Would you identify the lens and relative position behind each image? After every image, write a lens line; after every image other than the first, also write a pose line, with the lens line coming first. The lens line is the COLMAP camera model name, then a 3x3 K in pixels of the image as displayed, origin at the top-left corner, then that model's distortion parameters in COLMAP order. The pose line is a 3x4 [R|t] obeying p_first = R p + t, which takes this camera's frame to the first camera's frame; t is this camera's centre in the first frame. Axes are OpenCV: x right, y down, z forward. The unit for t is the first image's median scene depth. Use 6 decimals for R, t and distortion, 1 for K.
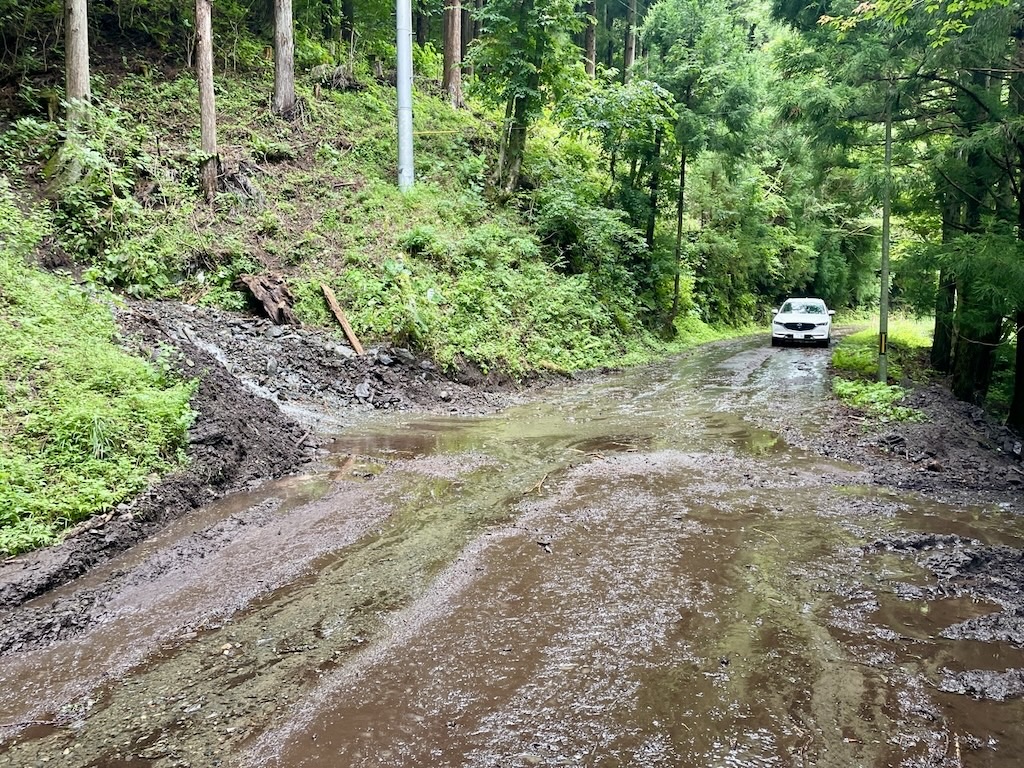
lens RADIAL K [[764.1, 0, 512.0], [0, 764.1, 384.0], [0, 0, 1]] dist [0.083698, -0.117738]
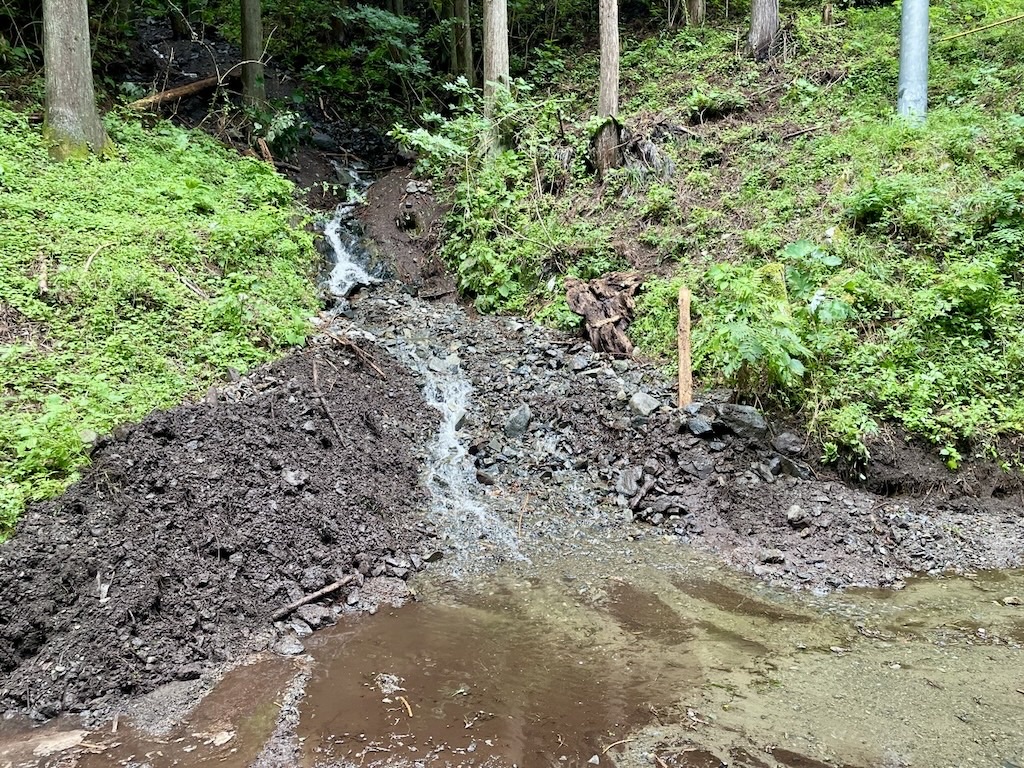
lens RADIAL K [[764.1, 0, 512.0], [0, 764.1, 384.0], [0, 0, 1]] dist [0.083698, -0.117738]
pose [[0.700340, 0.063700, -0.710961, 0.084639], [-0.069539, 0.997361, 0.020861, -0.043400], [0.710414, 0.034830, 0.702921, 0.367063]]
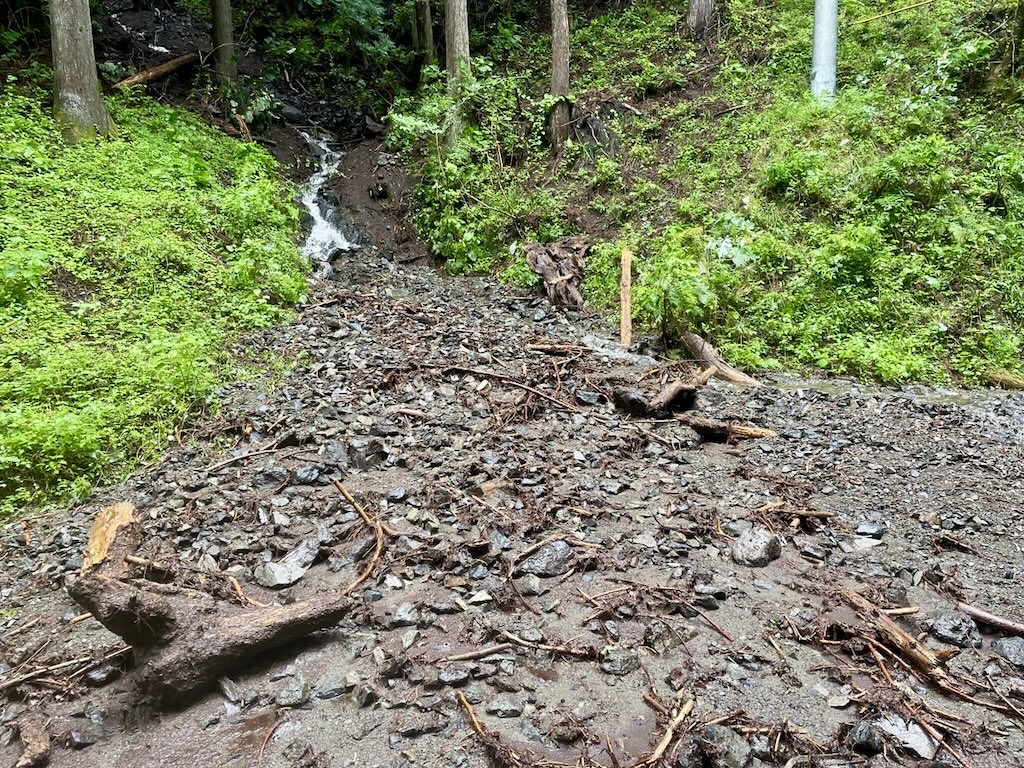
lens RADIAL K [[764.1, 0, 512.0], [0, 764.1, 384.0], [0, 0, 1]] dist [0.083698, -0.117738]
pose [[0.736800, 0.079159, -0.671461, 0.140797], [-0.050511, 0.996792, 0.062086, -0.032772], [0.674222, -0.011828, 0.738434, 0.303201]]
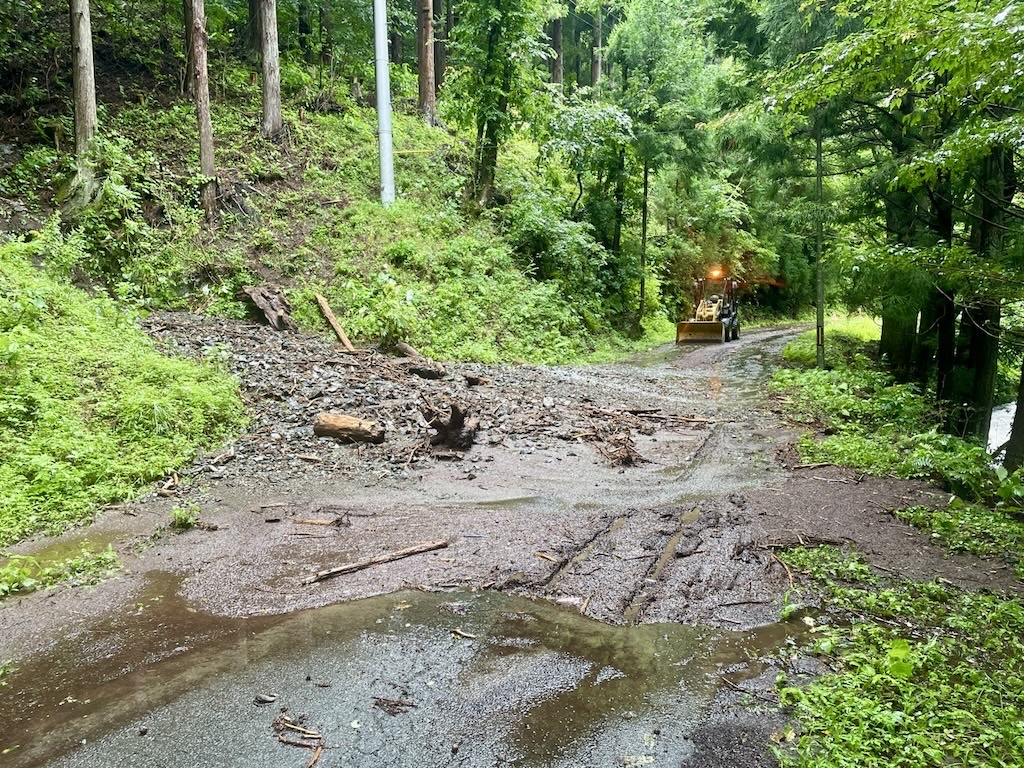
lens RADIAL K [[780.5, 0, 539.0], [0, 780.5, 384.9], [0, 0, 1]] dist [0.002411, 0.000053]
pose [[0.998036, -0.024702, 0.057562, 0.006098], [0.025109, 0.999665, -0.006348, 0.014282], [-0.057386, 0.007781, 0.998322, -0.118021]]
